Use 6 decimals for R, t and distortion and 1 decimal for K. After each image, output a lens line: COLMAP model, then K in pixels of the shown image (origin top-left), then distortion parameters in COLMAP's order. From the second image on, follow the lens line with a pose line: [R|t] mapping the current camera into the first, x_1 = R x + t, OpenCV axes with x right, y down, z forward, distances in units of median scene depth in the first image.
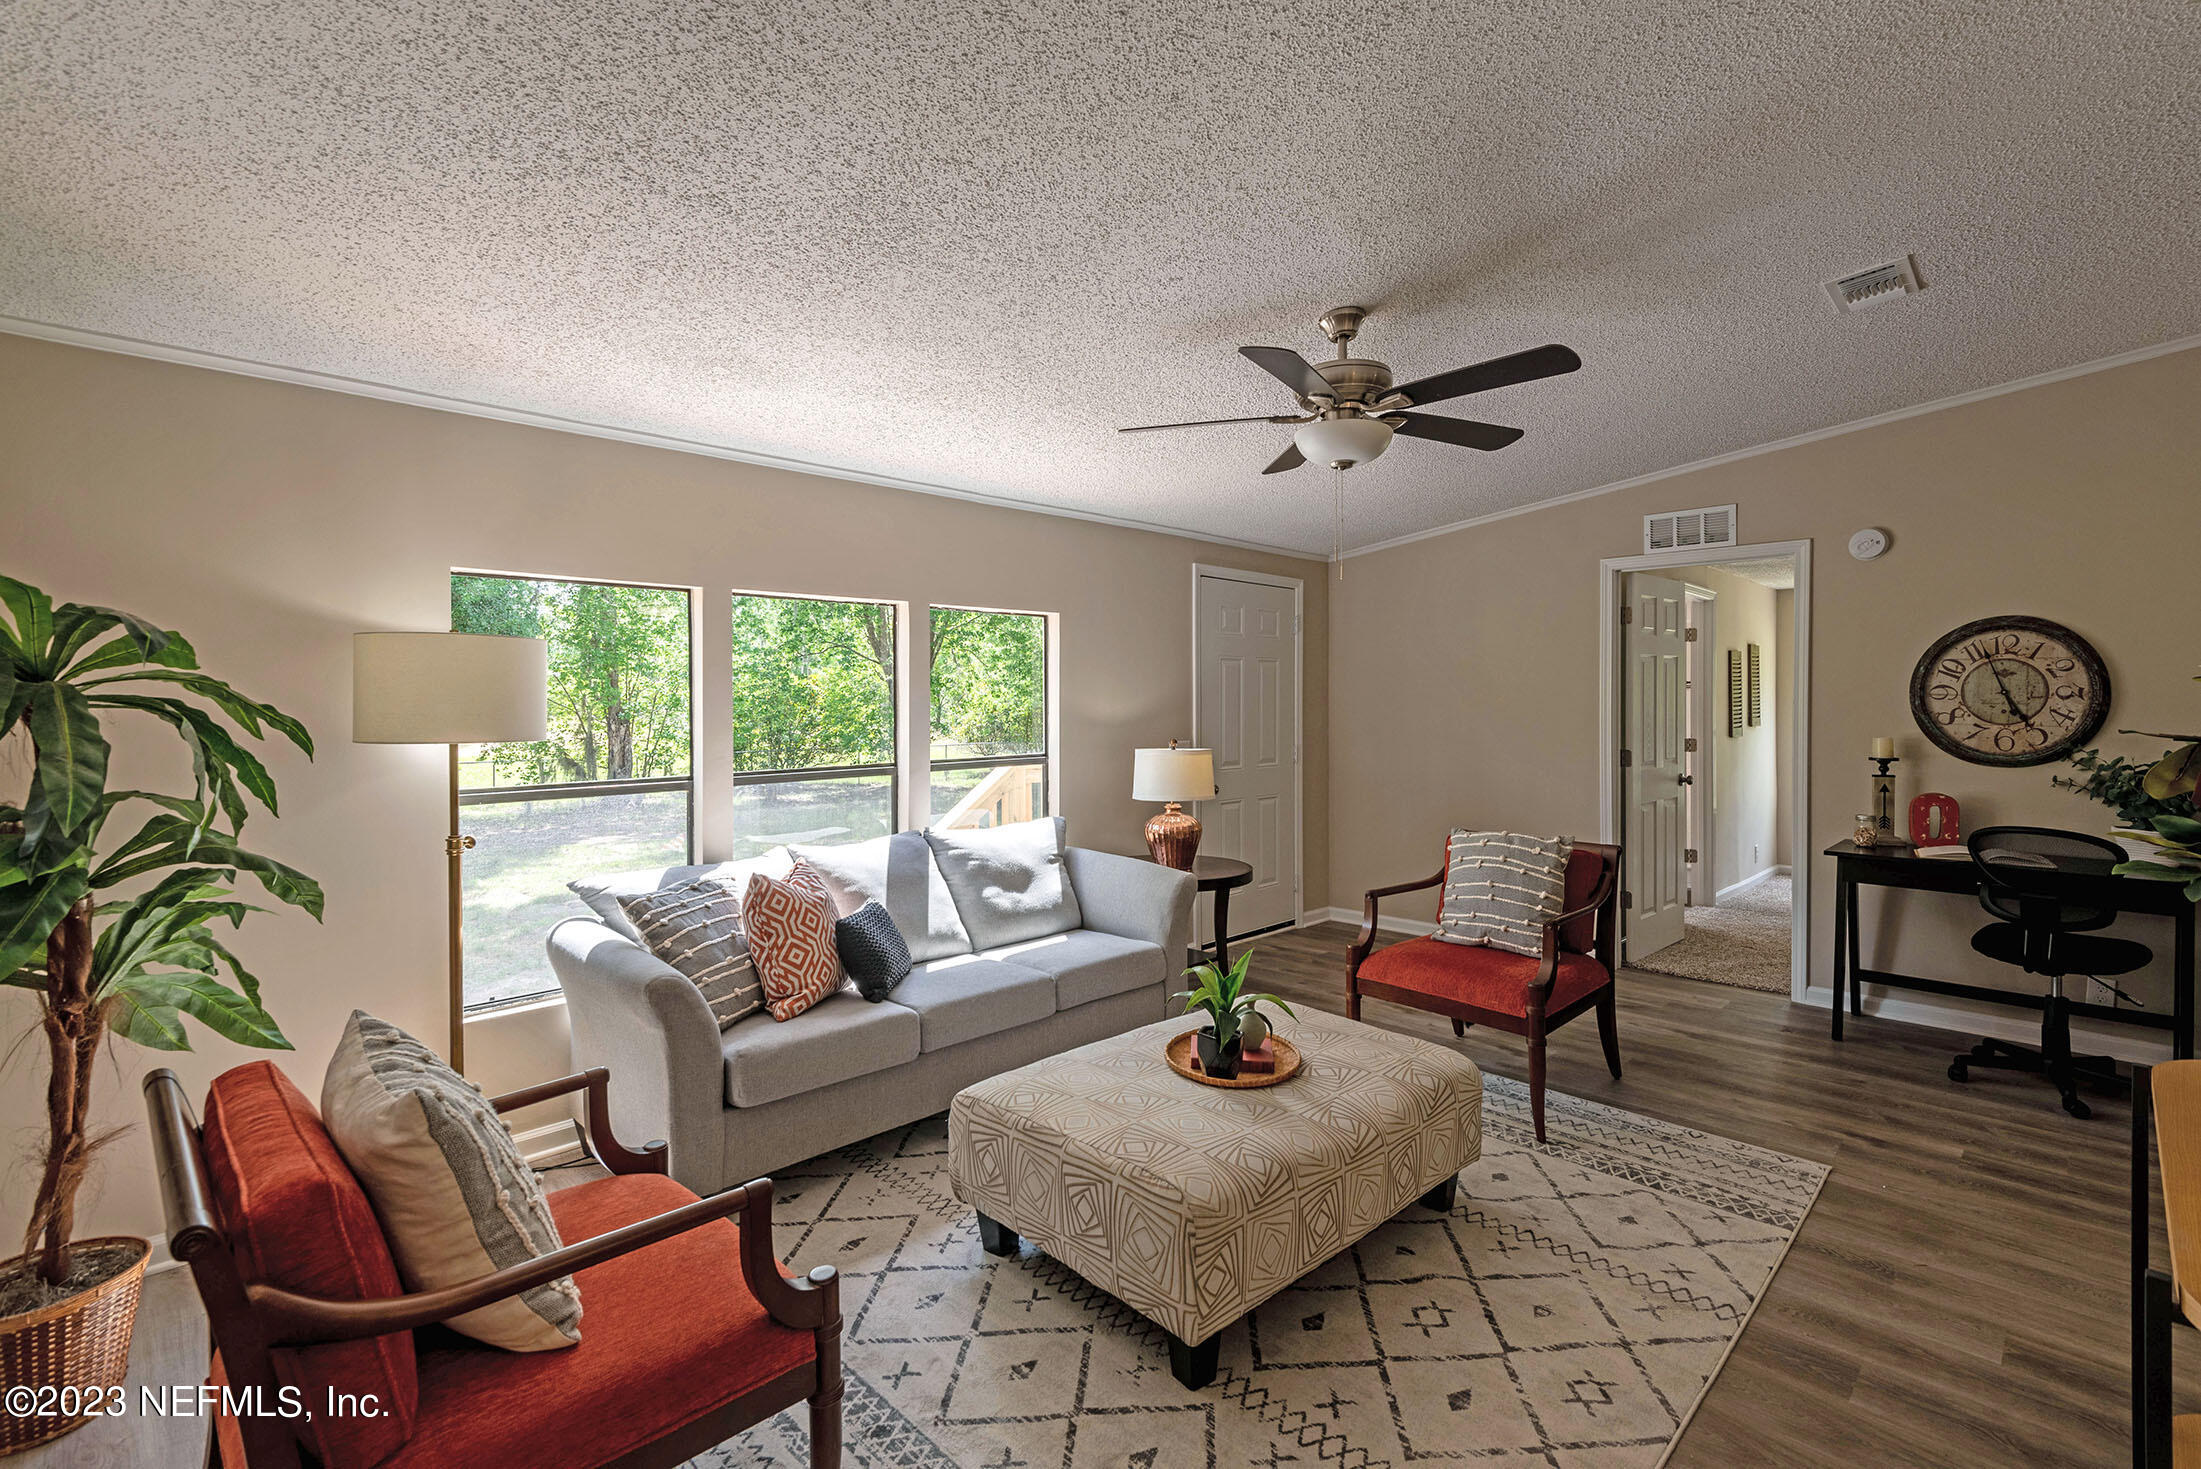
lens RADIAL K [[998.5, 0, 1096.5], [0, 998.5, 721.2], [0, 0, 1]] dist [0.012899, -0.009046]
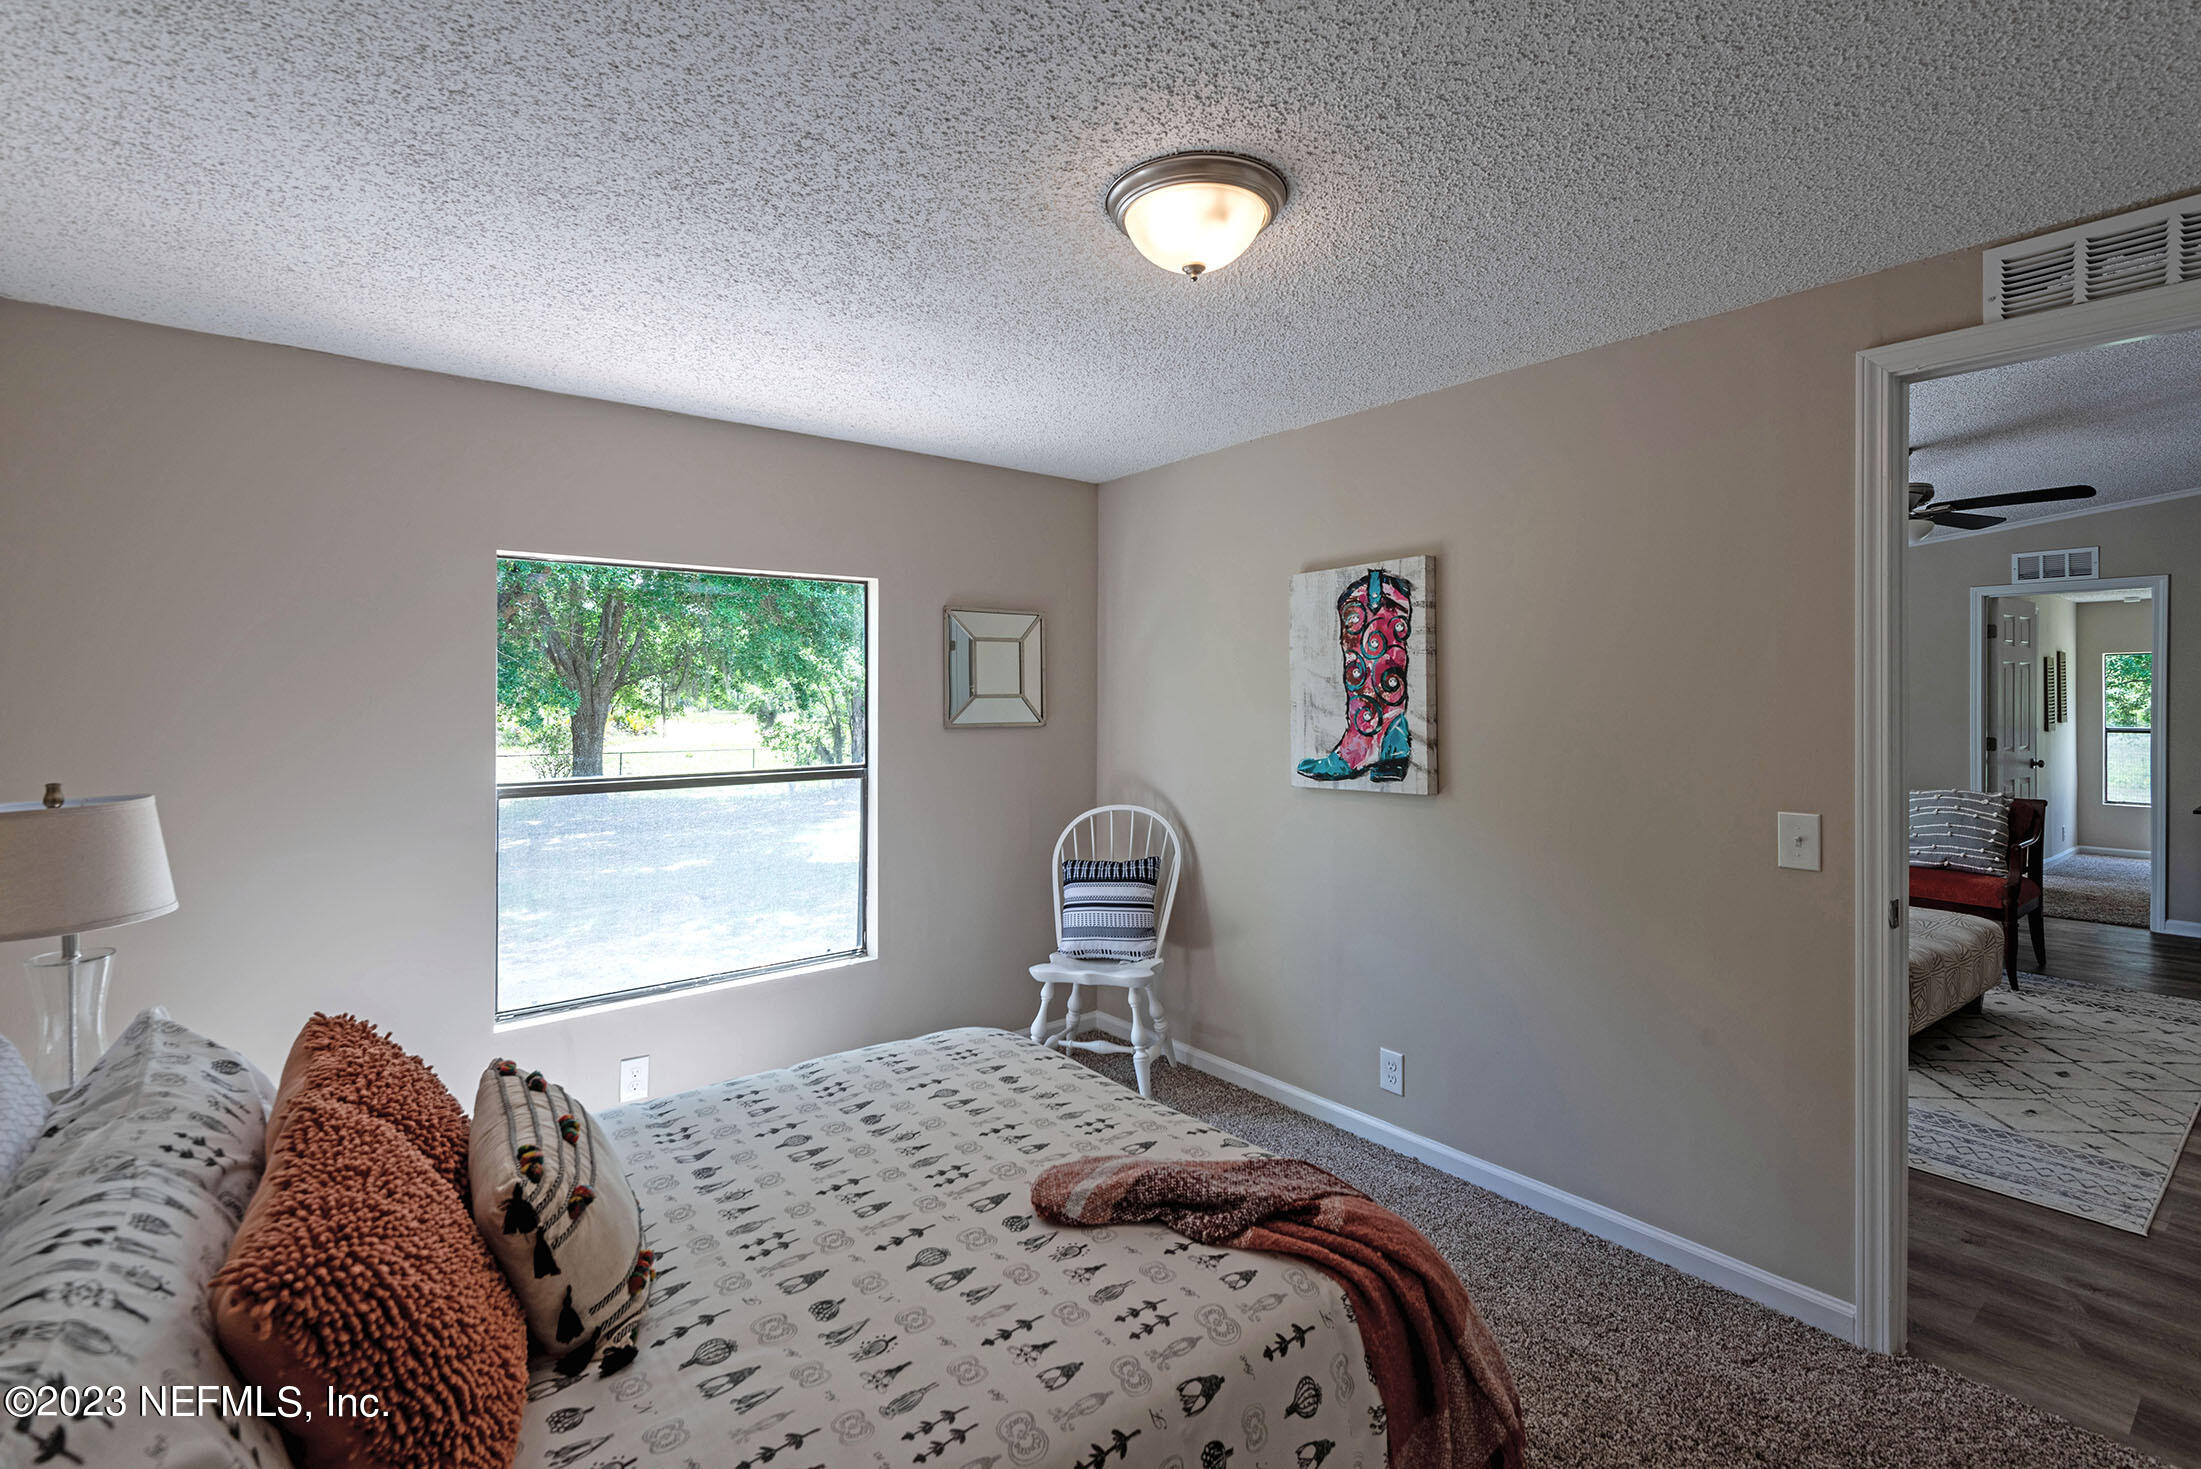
lens RADIAL K [[998.5, 0, 1081.3], [0, 998.5, 706.8], [0, 0, 1]] dist [0.012899, -0.009046]
pose [[0.992648, 0.006881, -0.120842, -0.603078], [-0.008342, 0.999898, -0.011587, 0.019036], [0.120750, 0.012509, 0.992604, -0.522322]]
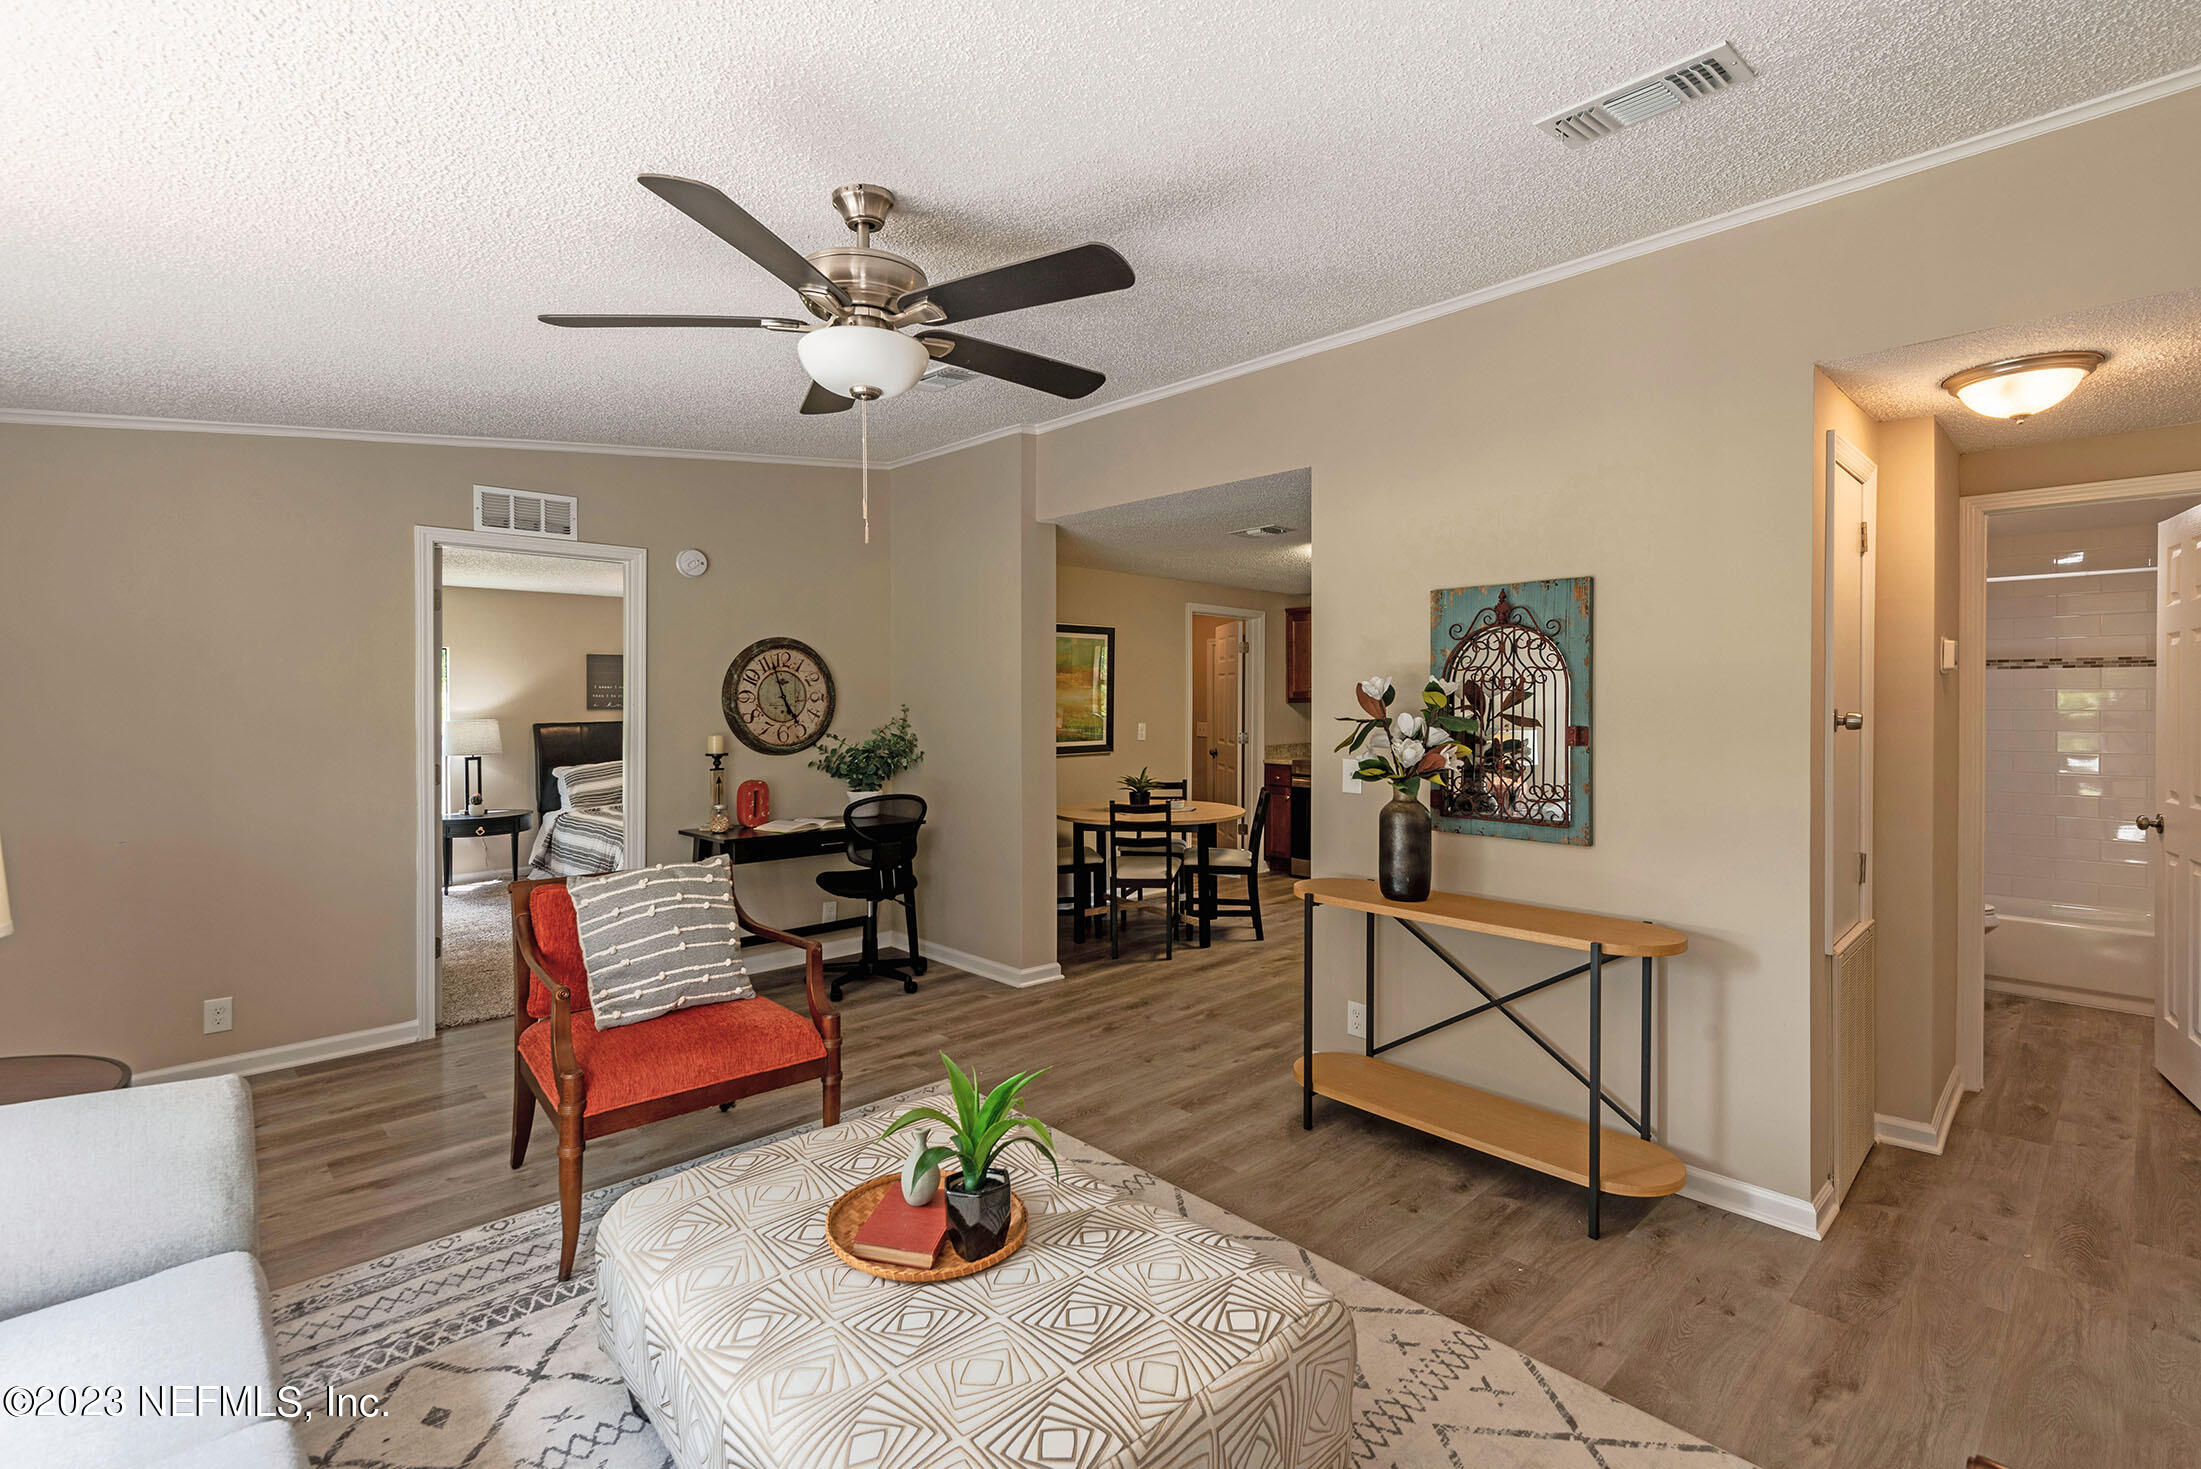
lens RADIAL K [[998.5, 0, 1096.3], [0, 998.5, 722.2], [0, 0, 1]] dist [0.012899, -0.009046]
pose [[0.020828, -0.021434, 0.999553, -0.367457], [0.020960, 0.999560, 0.020998, -0.014792], [-0.999563, 0.020514, 0.021268, 0.581276]]
